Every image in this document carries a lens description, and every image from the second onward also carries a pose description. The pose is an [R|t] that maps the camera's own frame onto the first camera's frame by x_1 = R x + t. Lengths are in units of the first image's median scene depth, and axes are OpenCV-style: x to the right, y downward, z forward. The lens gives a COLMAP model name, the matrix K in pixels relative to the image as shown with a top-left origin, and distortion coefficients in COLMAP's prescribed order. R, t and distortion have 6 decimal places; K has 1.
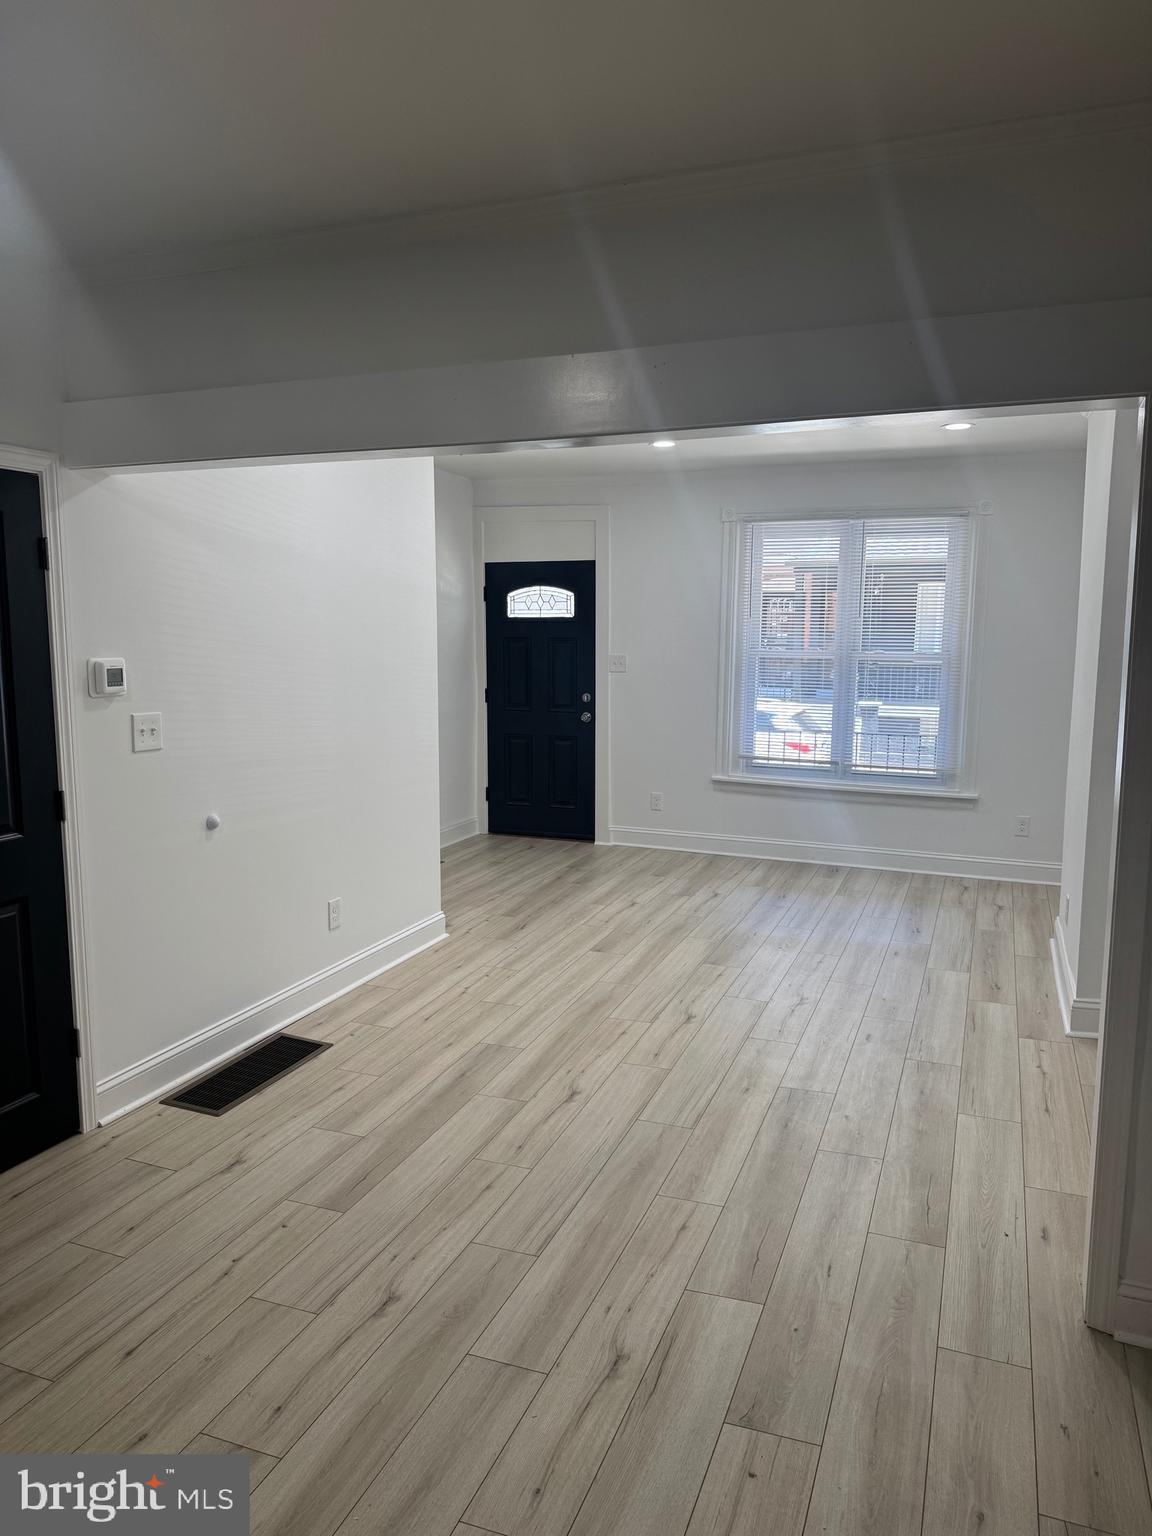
lens RADIAL K [[1089.0, 0, 576.0], [0, 1089.0, 768.0], [0, 0, 1]] dist [0.000555, -0.006915]
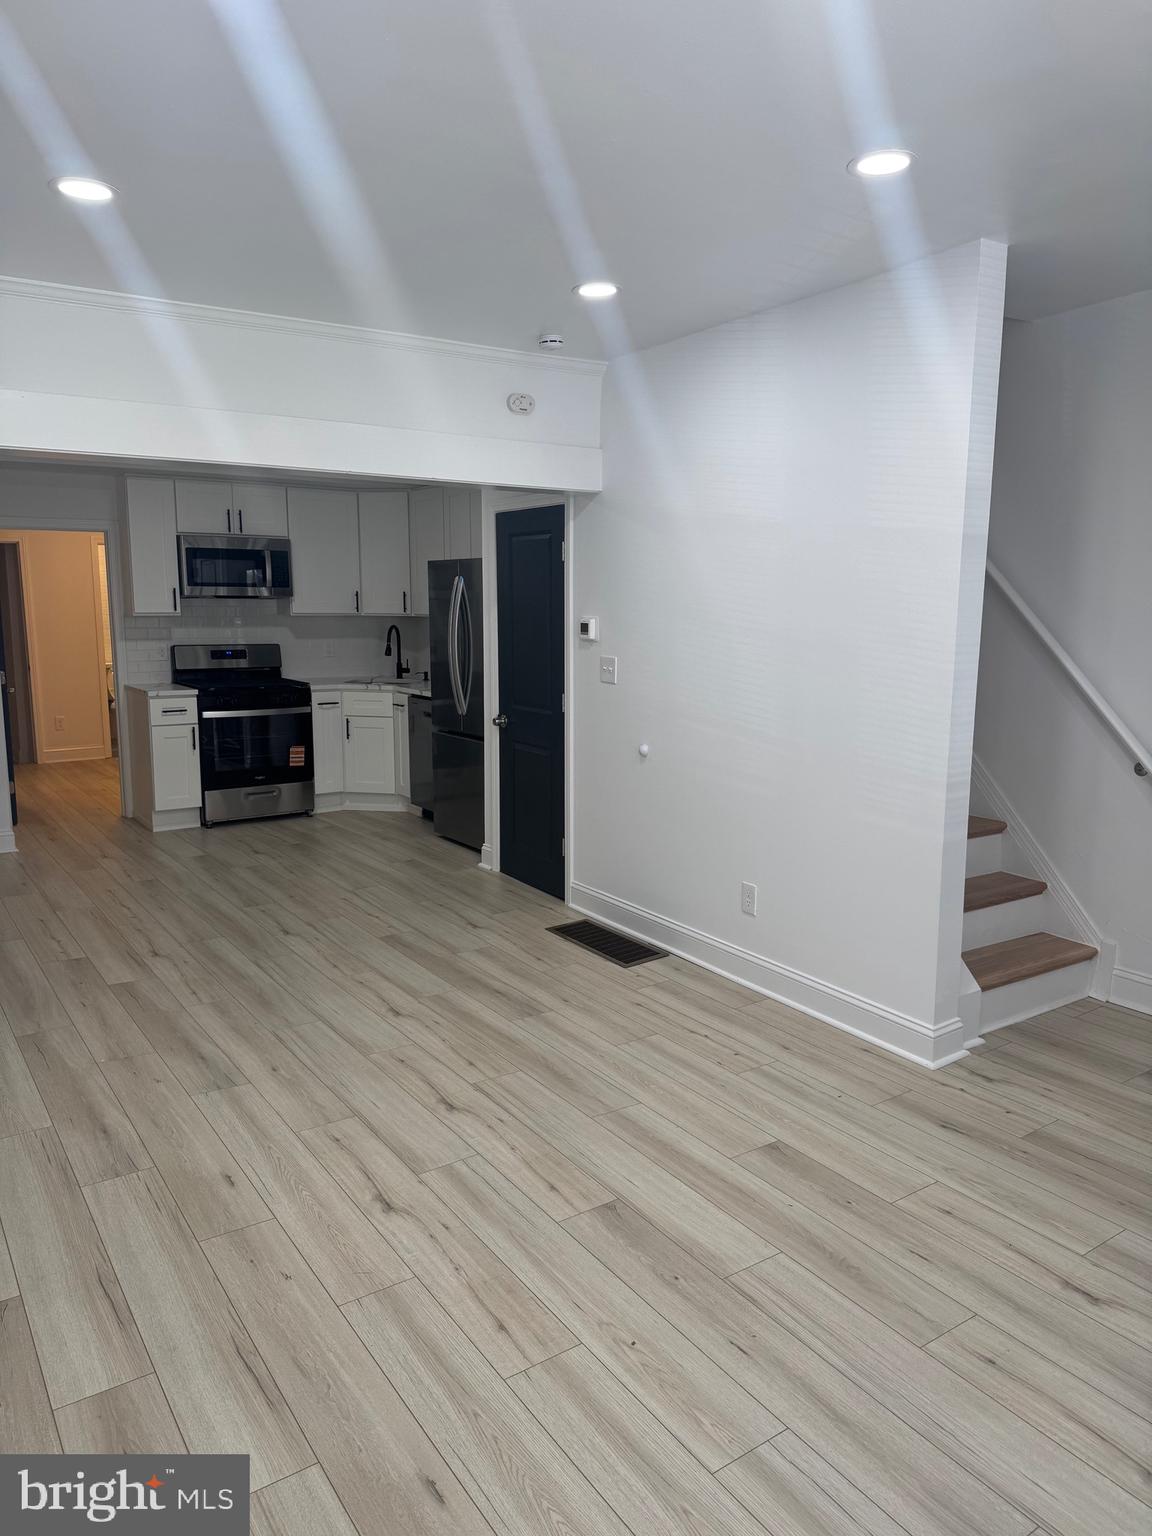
lens RADIAL K [[1089.0, 0, 576.0], [0, 1089.0, 768.0], [0, 0, 1]] dist [0.000555, -0.006915]
pose [[-0.565565, 0.140860, -0.812585, 0.675198], [-0.112648, 0.962876, 0.245317, -0.207365], [0.816974, 0.230279, -0.528701, 1.491325]]
